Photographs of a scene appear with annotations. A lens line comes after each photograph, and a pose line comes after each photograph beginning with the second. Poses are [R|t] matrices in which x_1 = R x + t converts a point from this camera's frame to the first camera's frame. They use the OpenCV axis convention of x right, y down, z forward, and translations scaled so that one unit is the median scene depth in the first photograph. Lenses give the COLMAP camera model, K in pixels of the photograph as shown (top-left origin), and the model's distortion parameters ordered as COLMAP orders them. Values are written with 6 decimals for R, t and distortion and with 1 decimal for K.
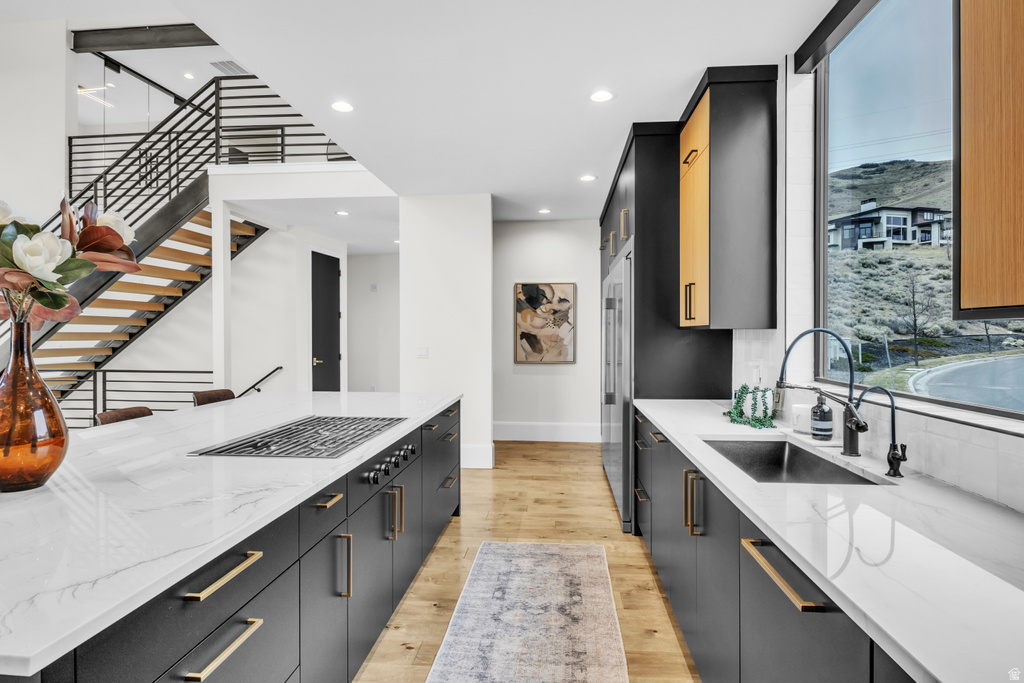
lens RADIAL K [[514.6, 0, 512.0], [0, 514.6, 341.5], [0, 0, 1]] dist [-0.001057, -0.000418]
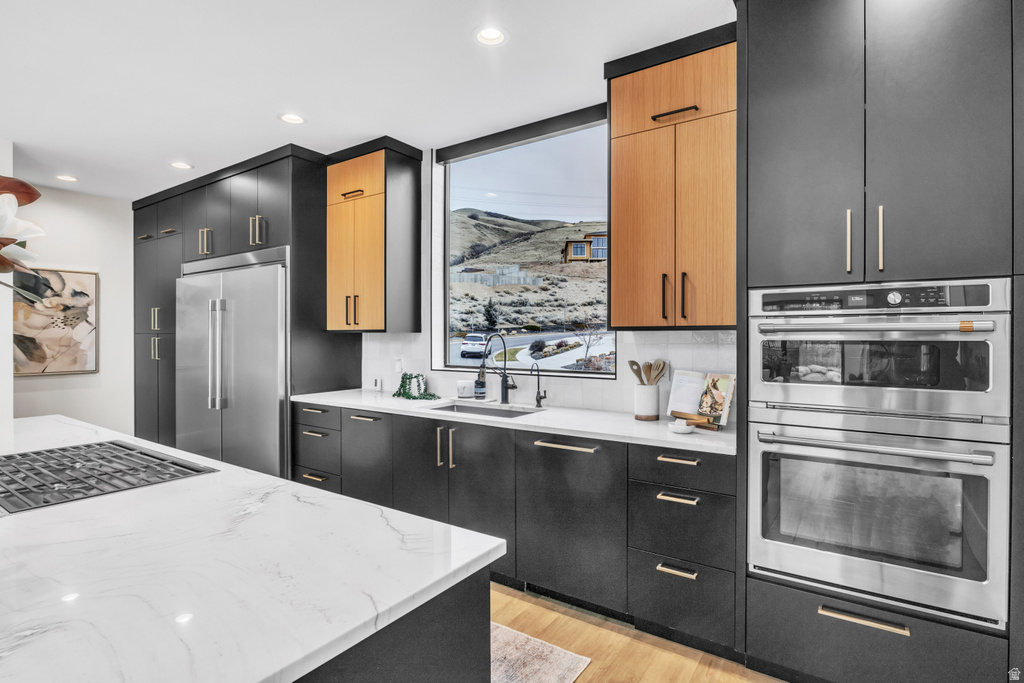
lens RADIAL K [[531.8, 0, 512.5], [0, 531.8, 346.1], [0, 0, 1]] dist [-0.004714, -0.000241]
pose [[0.481234, -0.016855, 0.876430, -0.296489], [0.013541, 0.999839, 0.011793, -0.000206], [-0.876488, 0.006193, 0.481384, 0.025050]]
